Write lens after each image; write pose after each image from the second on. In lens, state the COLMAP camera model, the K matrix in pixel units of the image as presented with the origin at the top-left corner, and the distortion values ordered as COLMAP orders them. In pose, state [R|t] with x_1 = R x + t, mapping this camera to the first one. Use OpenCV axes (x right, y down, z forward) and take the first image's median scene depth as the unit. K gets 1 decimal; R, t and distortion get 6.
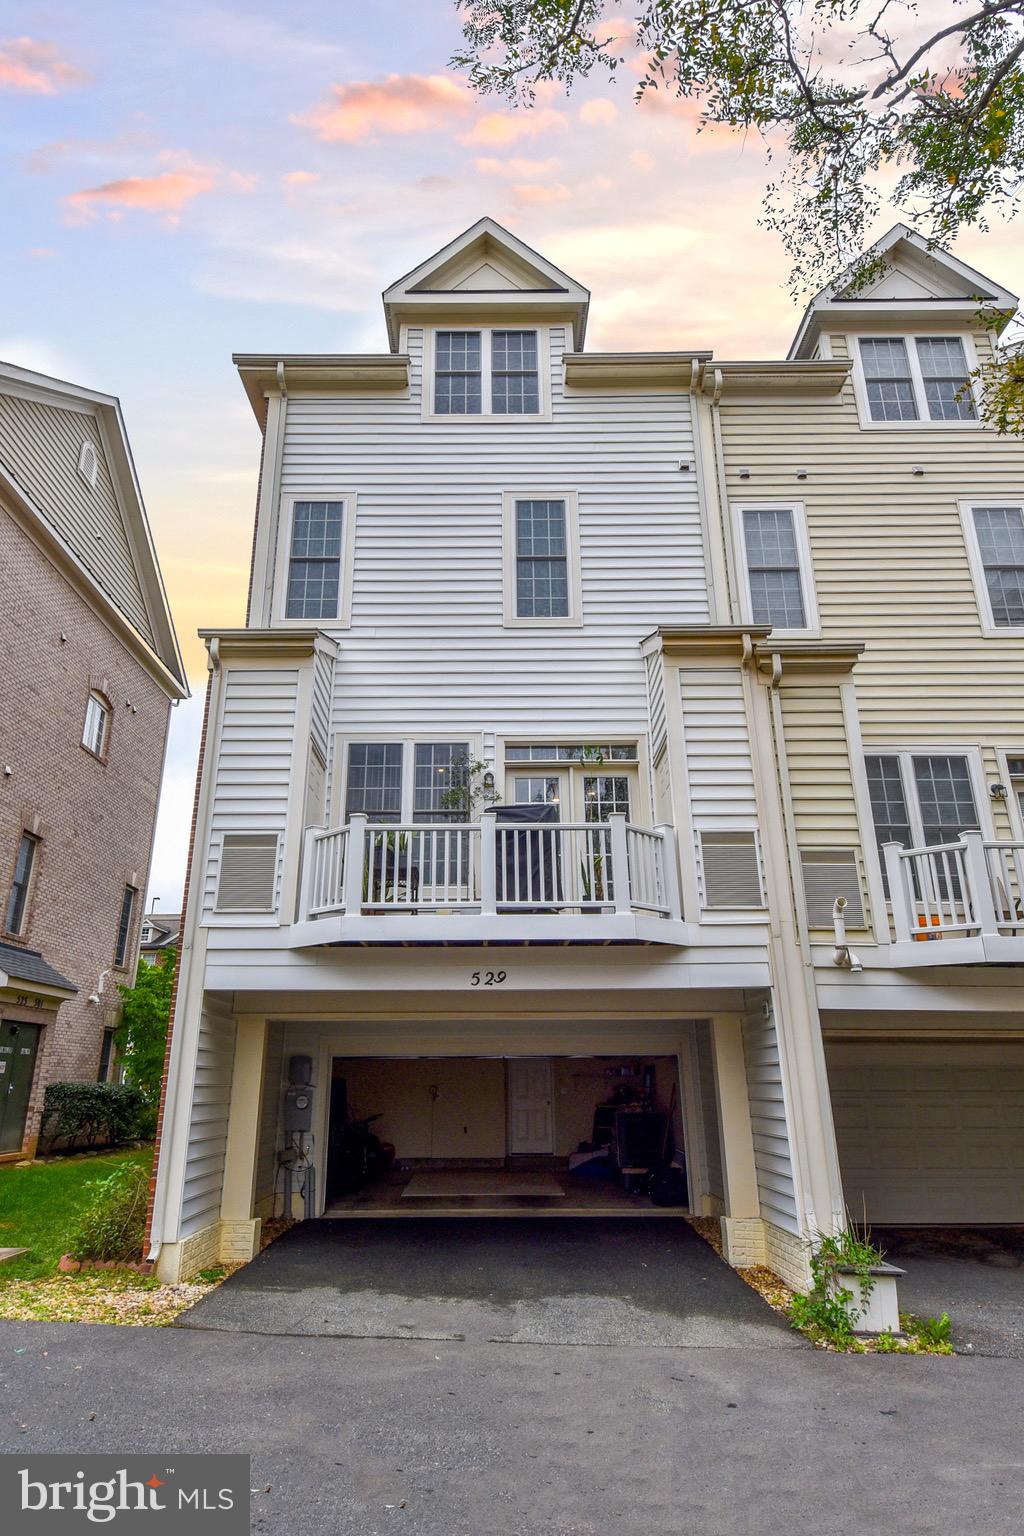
lens RADIAL K [[932.8, 0, 494.8], [0, 932.8, 738.7], [0, 0, 1]] dist [0.034193, -0.008498]
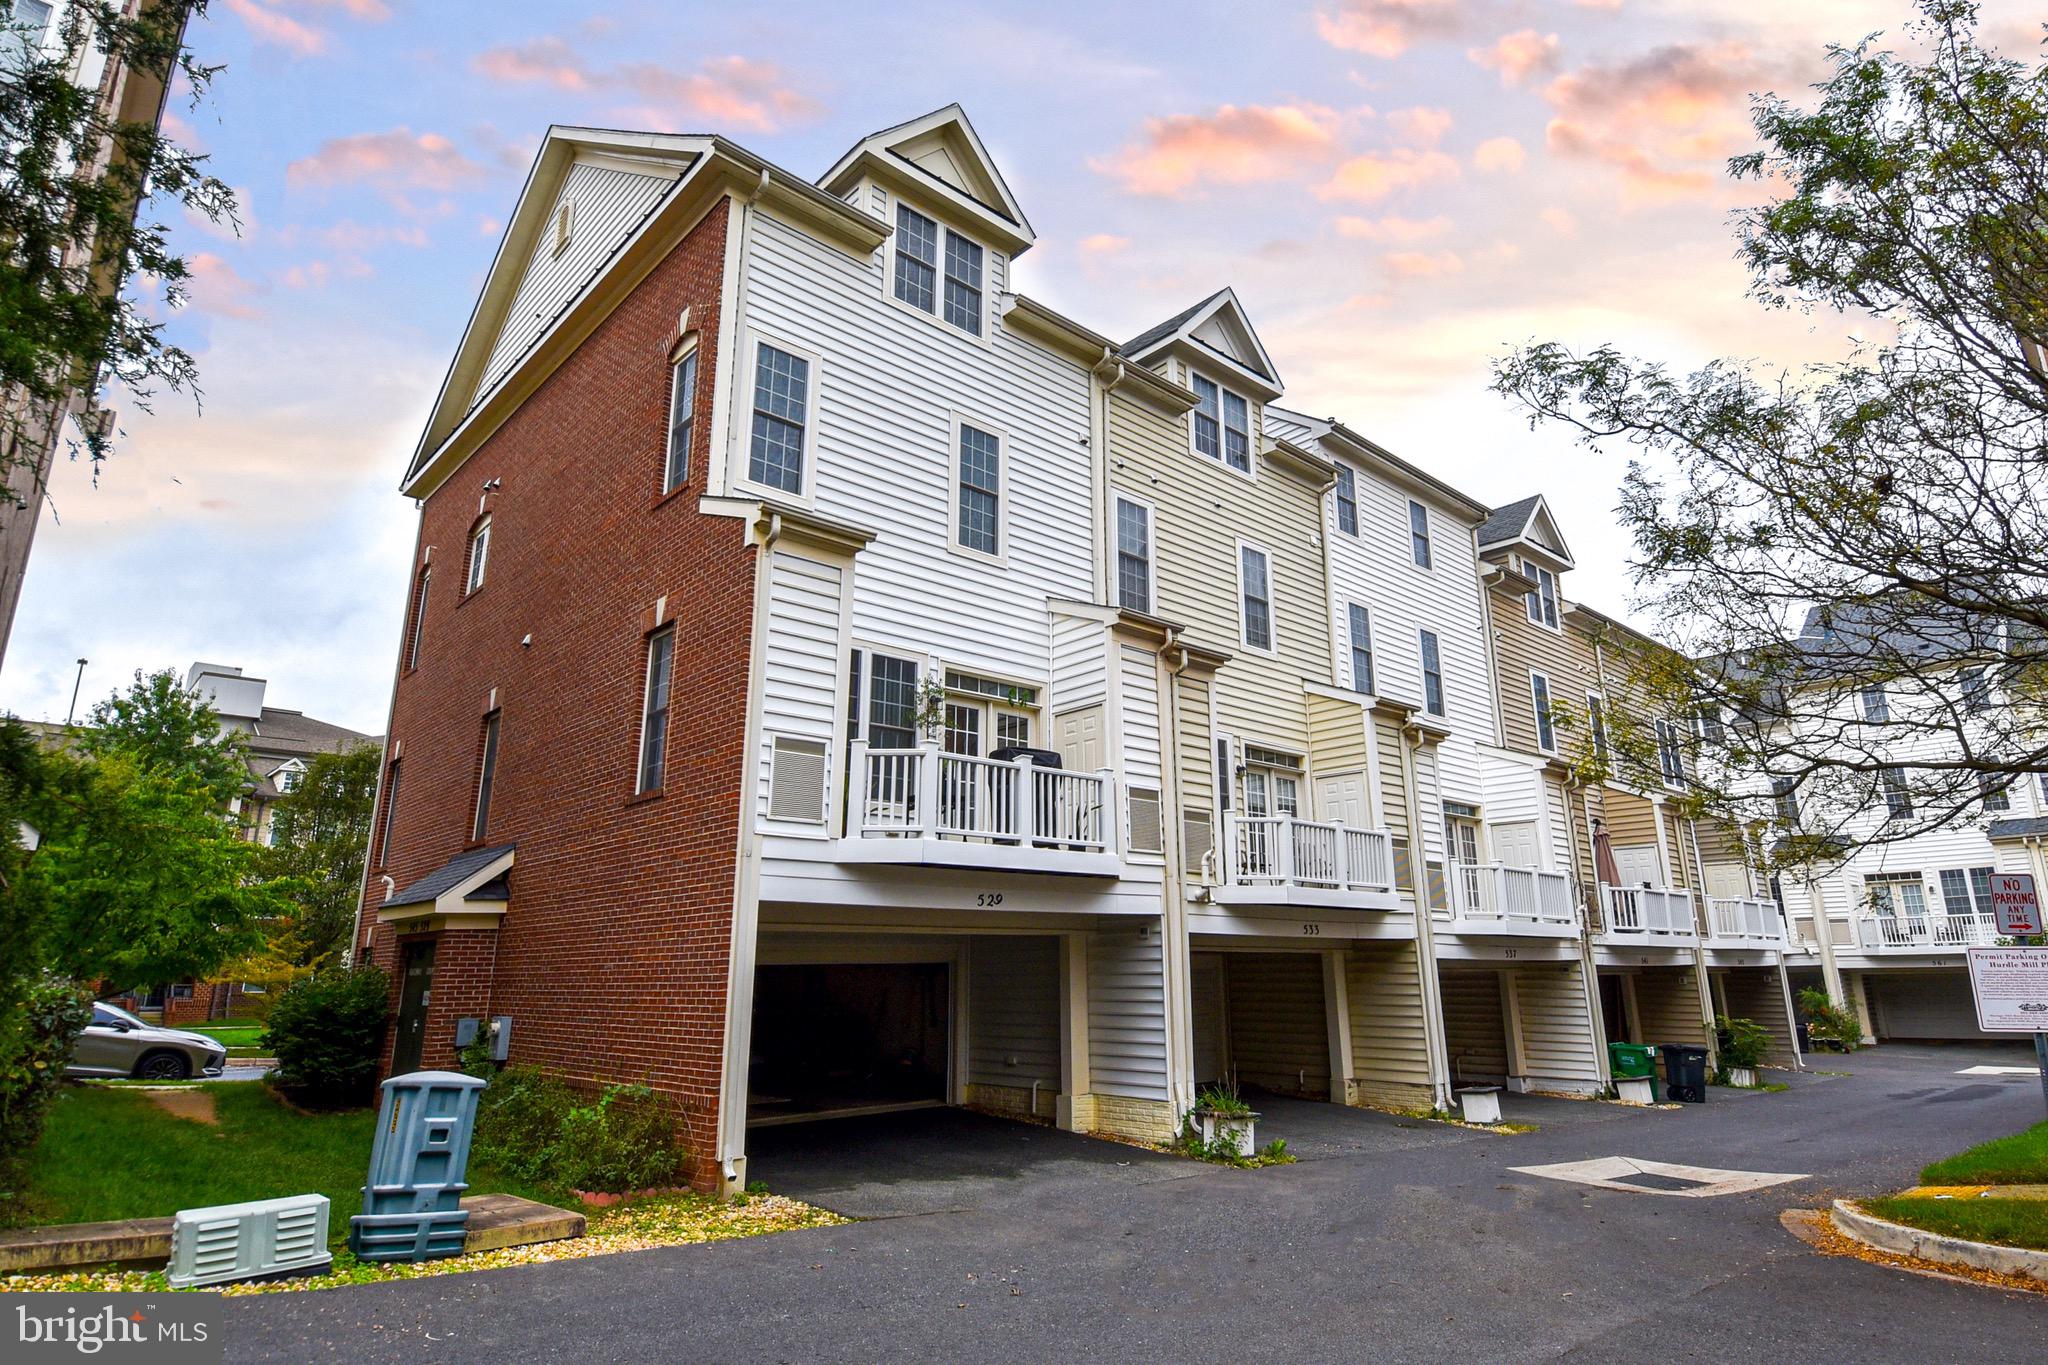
lens RADIAL K [[1107.0, 0, 1039.4], [0, 1107.0, 666.3], [0, 0, 1]] dist [0.029676, -0.020587]
pose [[0.735006, 0.175292, 0.655011, -0.673609], [-0.229107, 0.973395, -0.003410, -0.016672], [-0.638182, -0.147561, 0.755612, 0.011614]]
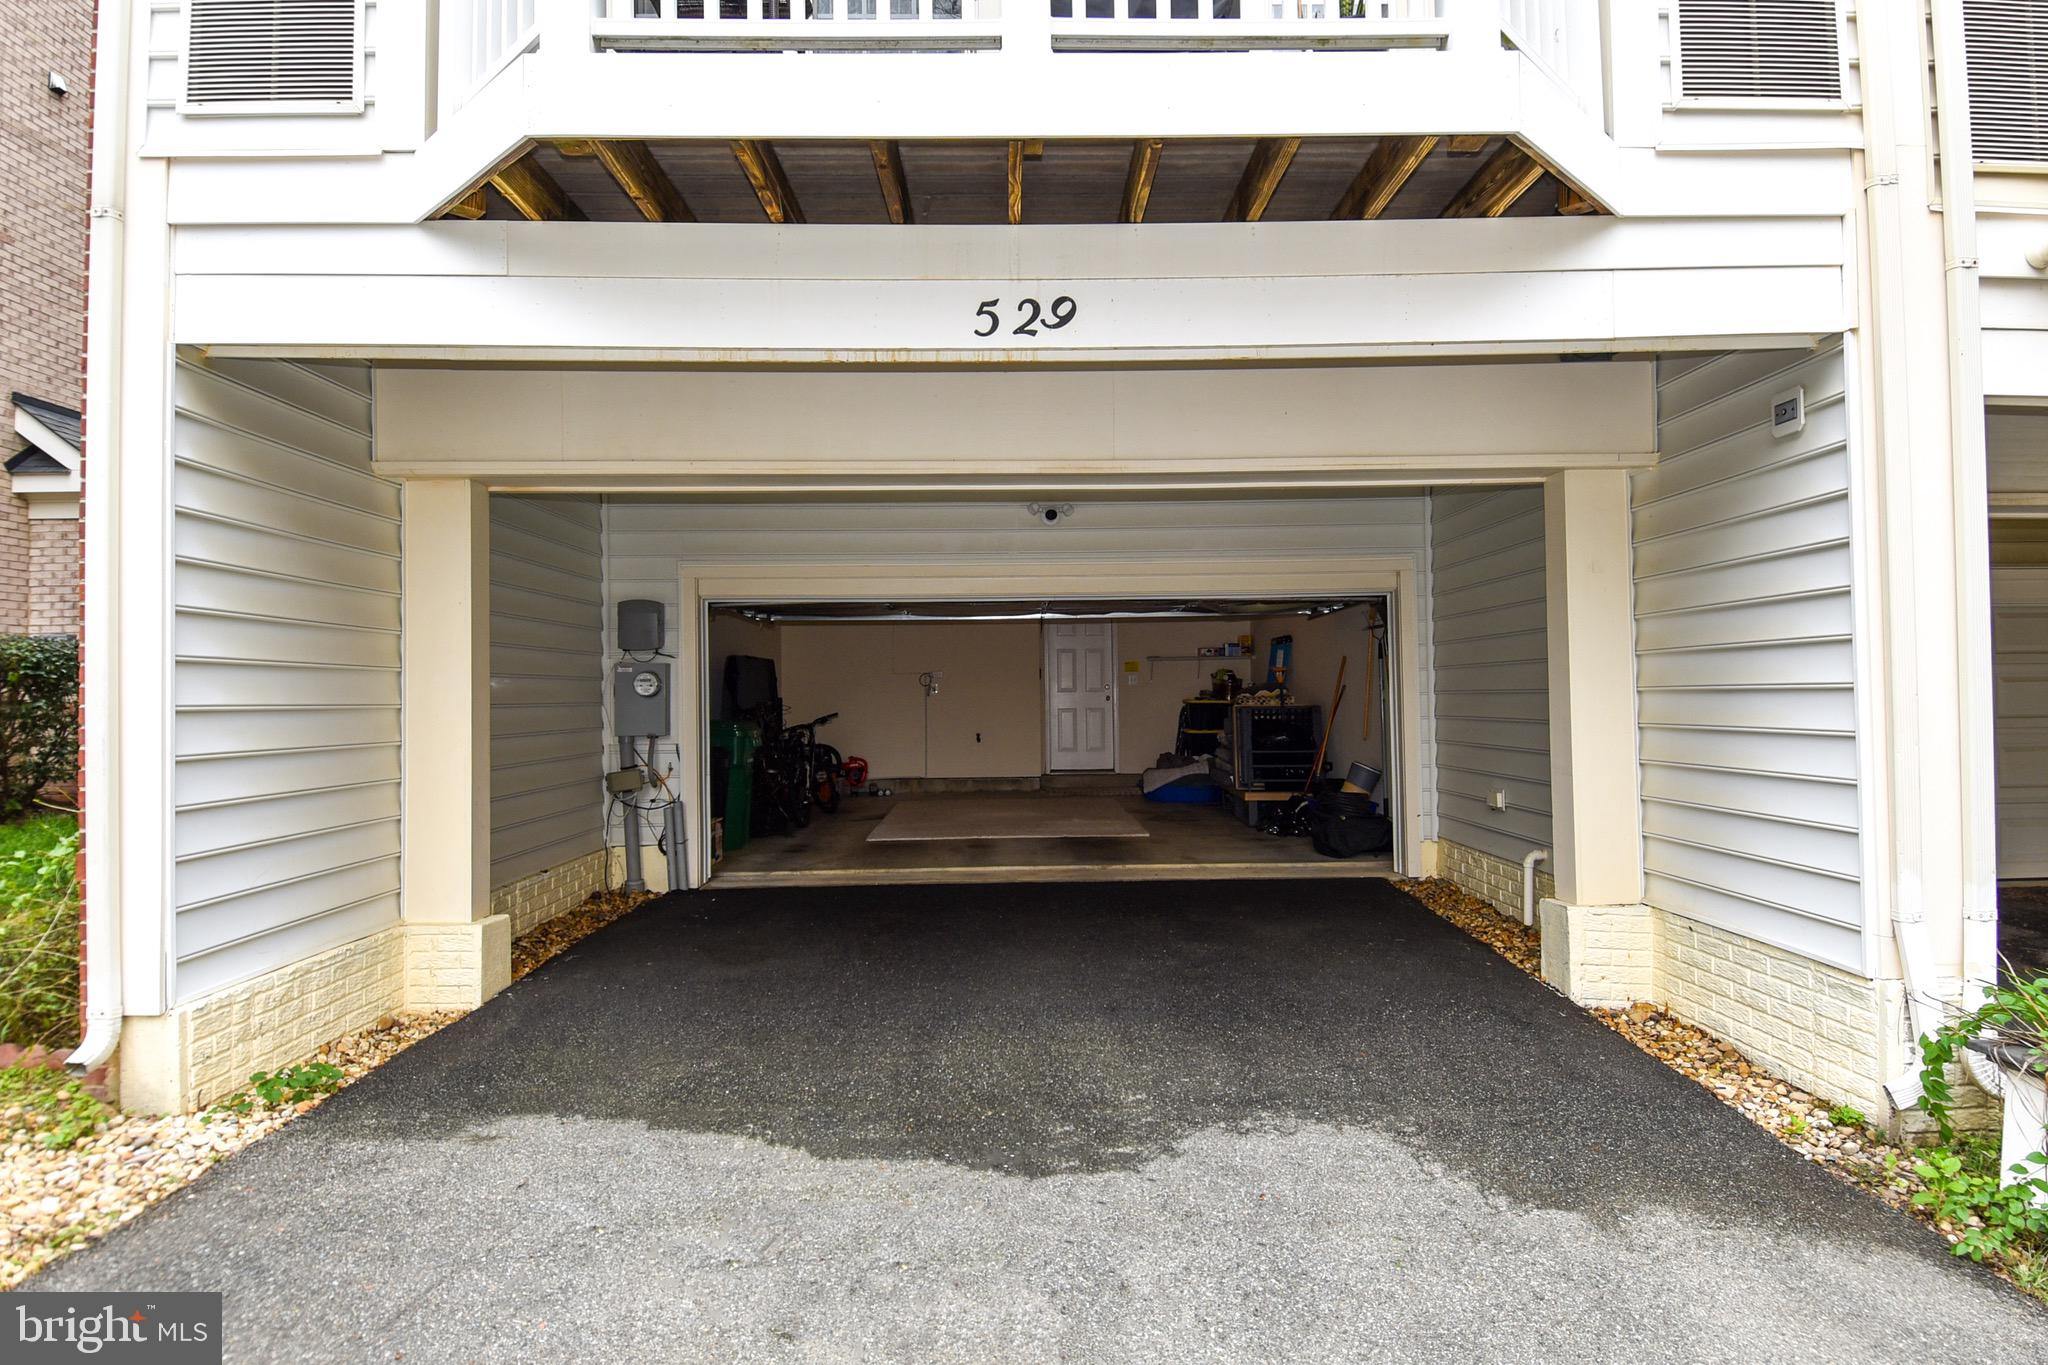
lens RADIAL K [[1107.0, 0, 1042.3], [0, 1107.0, 669.7], [0, 0, 1]] dist [0.029676, -0.020587]
pose [[0.999691, -0.007213, 0.023784, -0.008457], [-0.000876, 0.946136, 0.323768, 0.191300], [-0.024839, -0.323689, 0.945837, 0.444886]]
